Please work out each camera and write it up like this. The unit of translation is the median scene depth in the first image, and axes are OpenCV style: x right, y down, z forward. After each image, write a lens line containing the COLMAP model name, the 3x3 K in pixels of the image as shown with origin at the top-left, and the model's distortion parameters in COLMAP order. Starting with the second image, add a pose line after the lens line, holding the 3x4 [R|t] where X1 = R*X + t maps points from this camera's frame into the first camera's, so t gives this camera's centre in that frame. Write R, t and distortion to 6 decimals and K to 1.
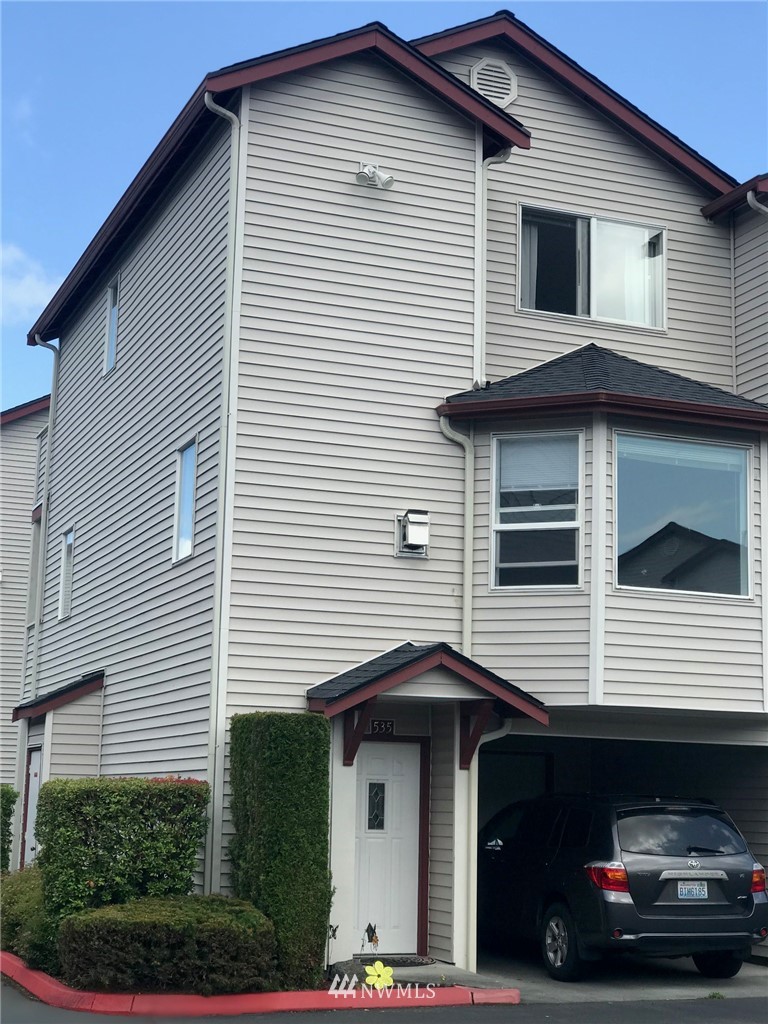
lens RADIAL K [[1643.9, 0, 402.4], [0, 1643.9, 502.1], [0, 0, 1]] dist [0.014752, 0.000000]
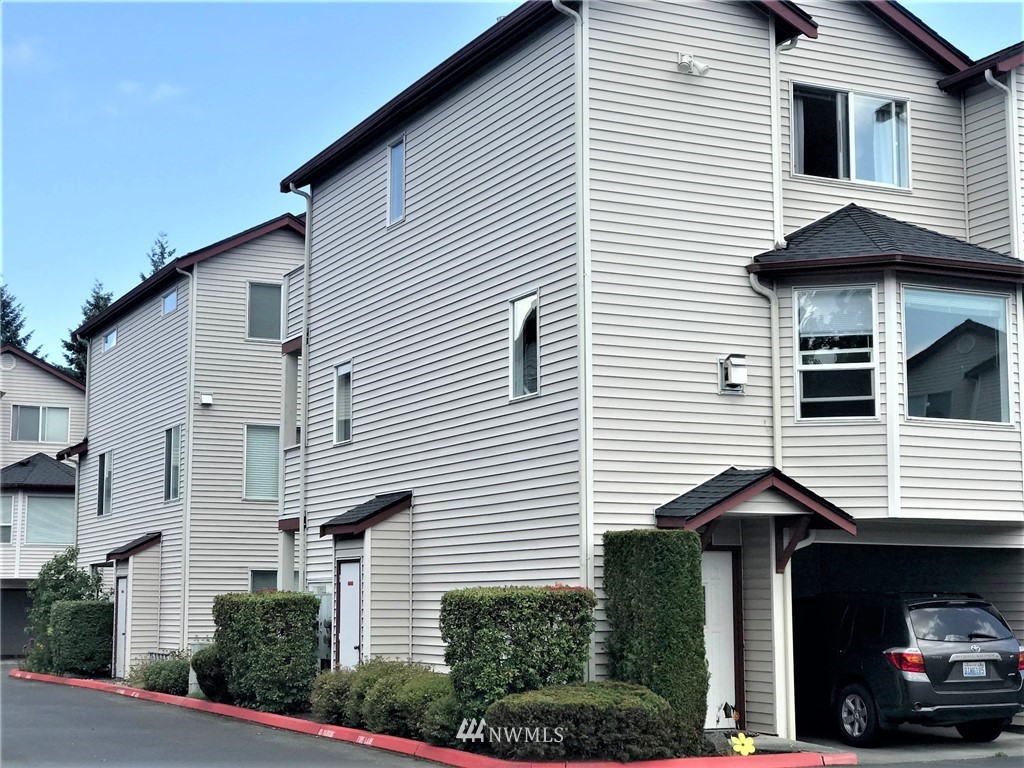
lens RADIAL K [[1643.9, 0, 512.2], [0, 1643.9, 381.4], [0, 0, 1]] dist [0.014752, 0.000000]
pose [[0.998172, -0.012356, 0.059155, -0.220175], [0.009453, 0.998749, 0.049095, -0.034878], [-0.059688, -0.048446, 0.997041, -0.160319]]
